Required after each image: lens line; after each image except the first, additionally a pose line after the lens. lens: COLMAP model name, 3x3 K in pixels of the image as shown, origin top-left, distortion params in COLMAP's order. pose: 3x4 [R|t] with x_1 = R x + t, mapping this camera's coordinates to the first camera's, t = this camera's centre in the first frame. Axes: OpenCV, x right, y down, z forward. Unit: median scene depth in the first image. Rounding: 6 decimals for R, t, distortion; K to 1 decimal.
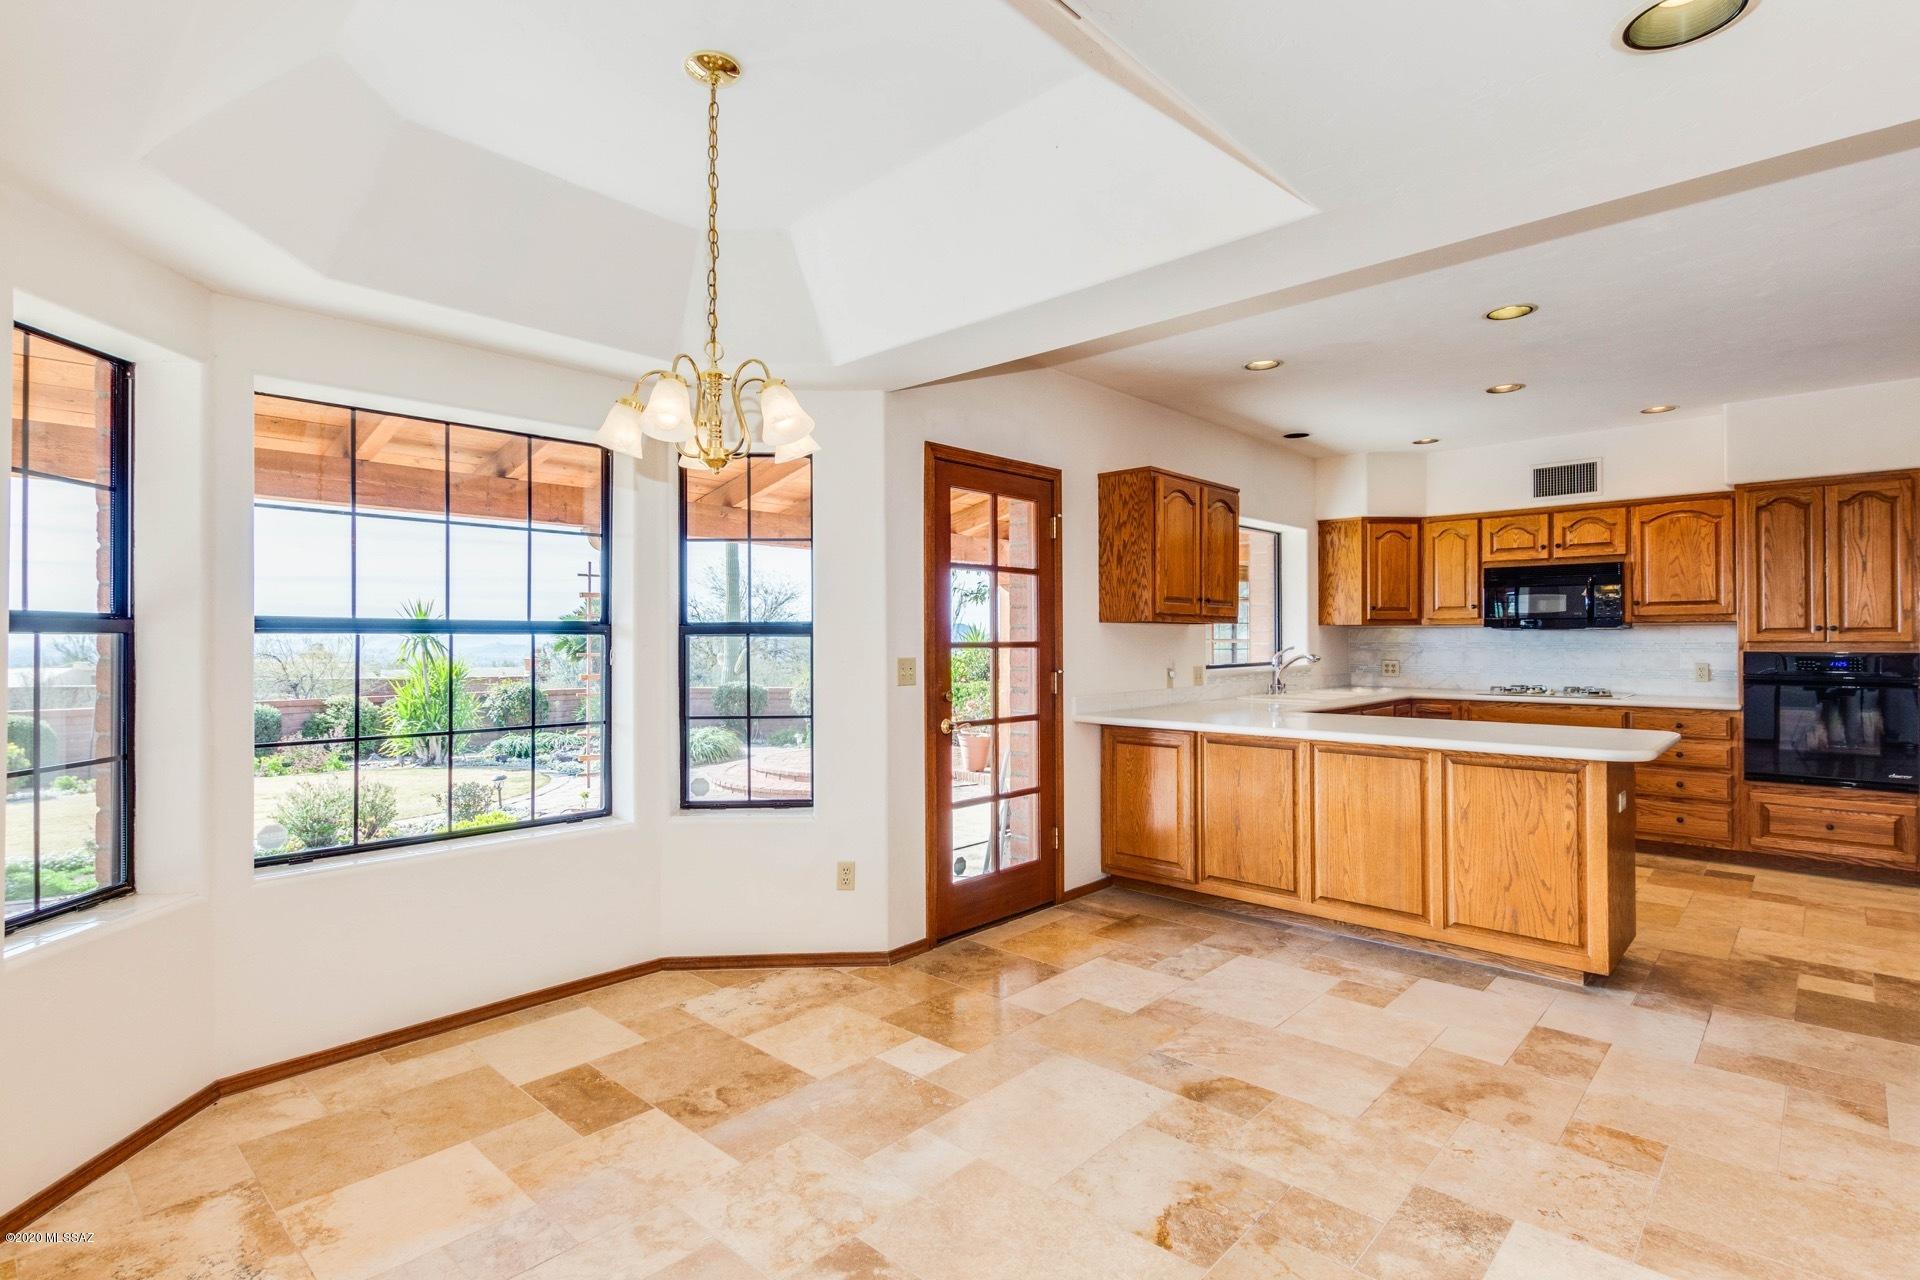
lens RADIAL K [[941.4, 0, 949.9], [0, 941.4, 624.5], [0, 0, 1]] dist [-0.001105, -0.000195]
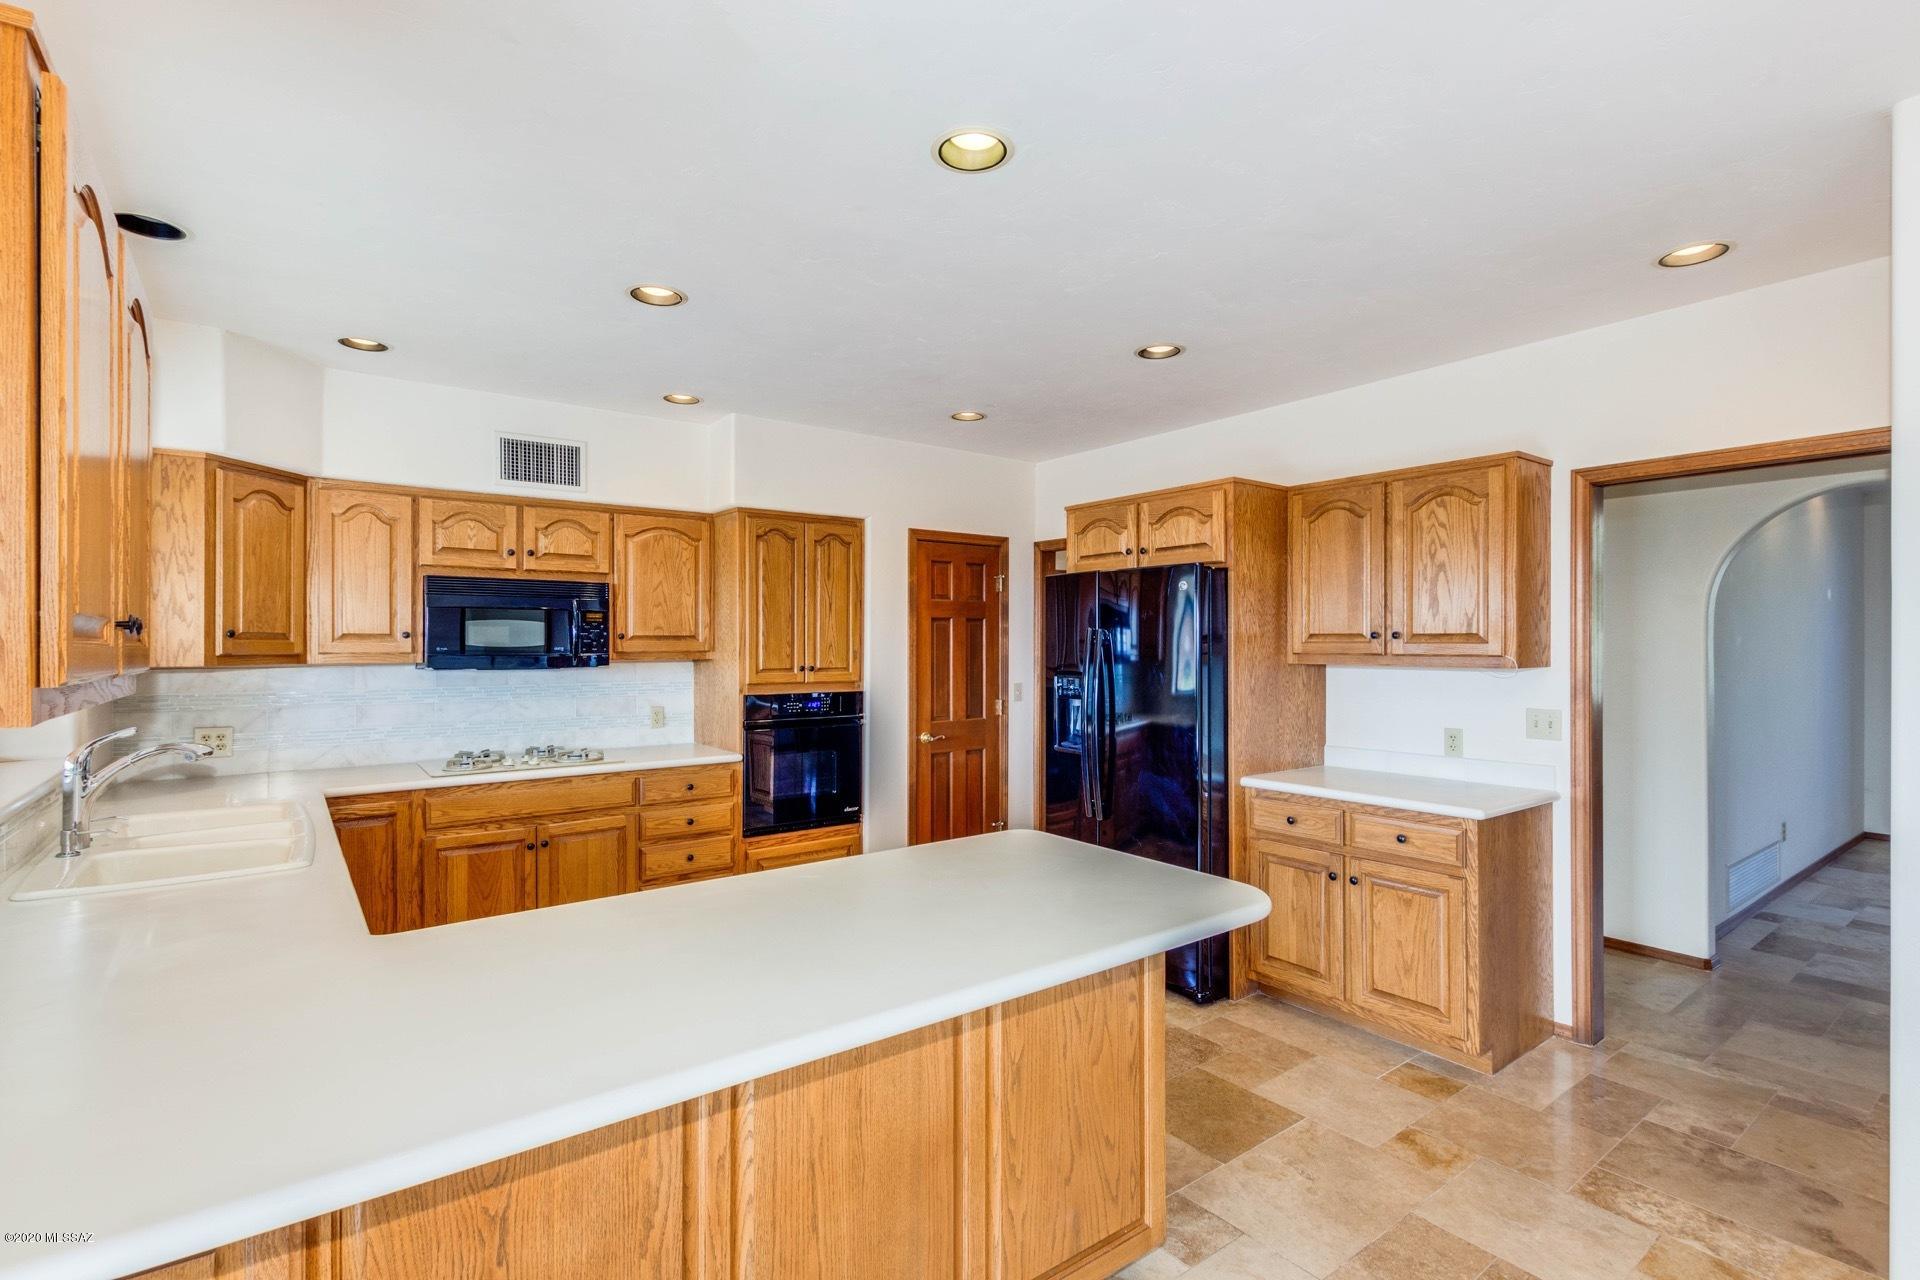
lens RADIAL K [[890.8, 0, 951.1], [0, 890.8, 645.1], [0, 0, 1]] dist [0.002225, -0.000307]
pose [[0.173429, 0.002611, 0.984843, 0.038374], [-0.014808, 0.999890, -0.000043, -0.019029], [-0.984735, -0.014576, 0.173449, 0.584863]]
